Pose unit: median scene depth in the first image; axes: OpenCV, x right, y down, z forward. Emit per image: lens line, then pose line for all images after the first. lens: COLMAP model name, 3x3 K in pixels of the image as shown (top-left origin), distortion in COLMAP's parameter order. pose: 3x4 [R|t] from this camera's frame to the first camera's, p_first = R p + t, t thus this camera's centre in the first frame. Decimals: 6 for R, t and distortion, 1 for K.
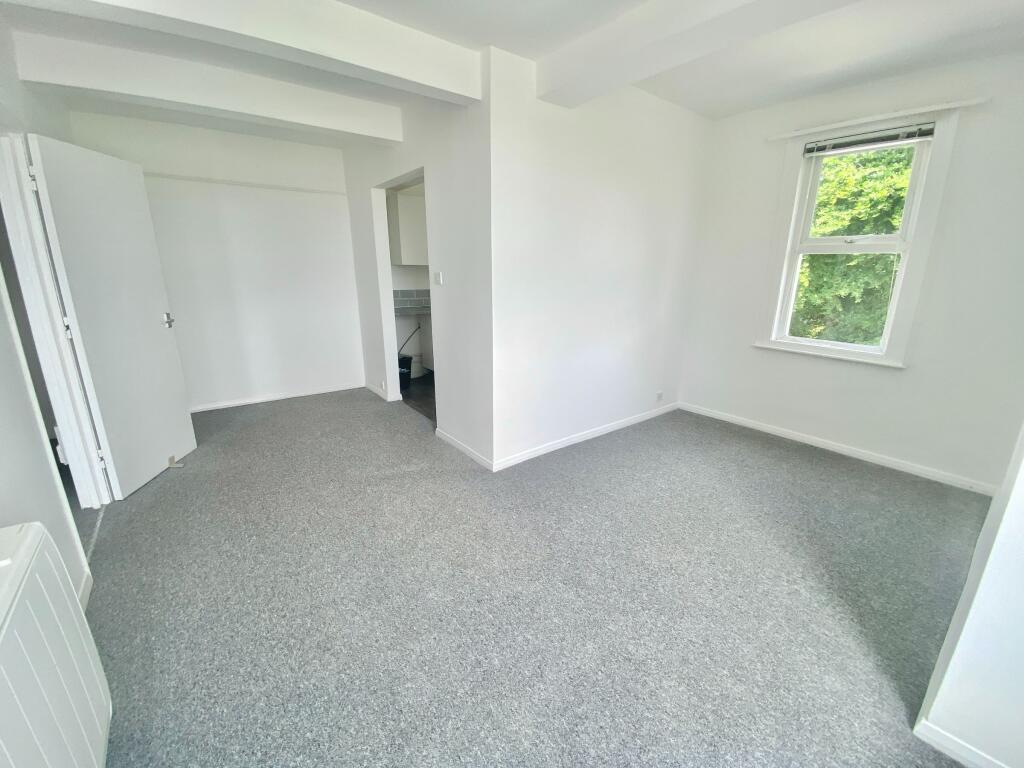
lens RADIAL K [[416.6, 0, 512.0], [0, 416.6, 384.0], [0, 0, 1]] dist [0.000982, -0.011186]
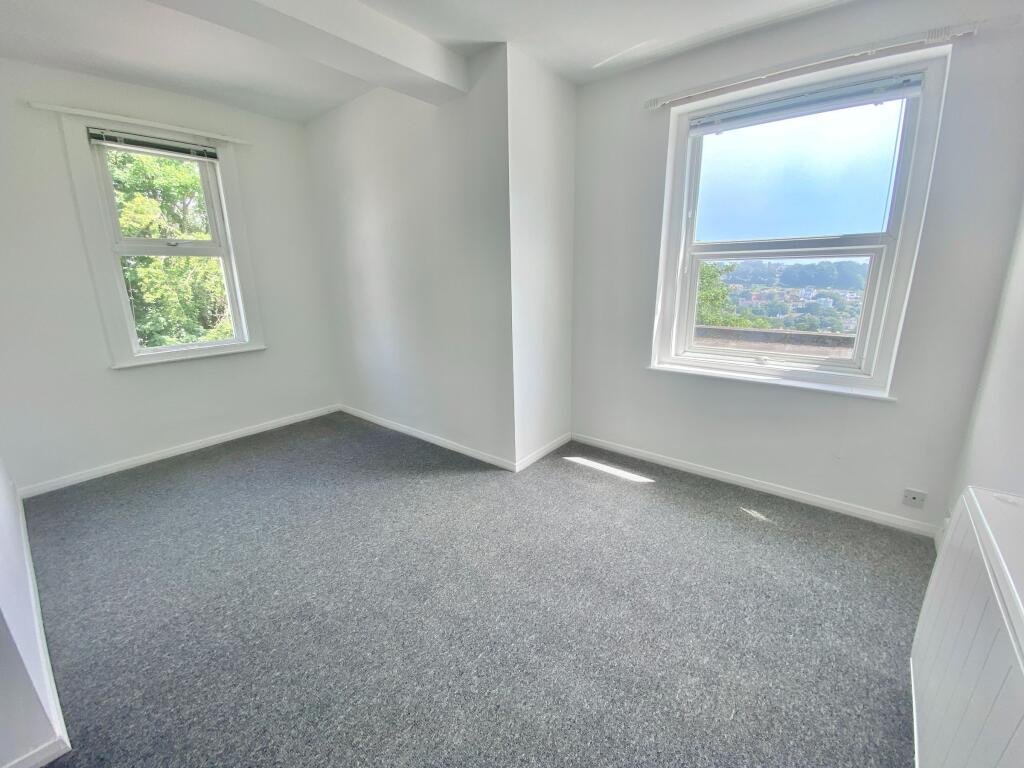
lens RADIAL K [[416.2, 0, 509.0], [0, 416.2, 381.1], [0, 0, 1]] dist [0.034904, -0.029991]
pose [[-0.230549, -0.248215, 0.940870, -0.507603], [0.272712, 0.911685, 0.307340, -0.155670], [-0.934064, 0.327444, -0.142497, 0.585044]]
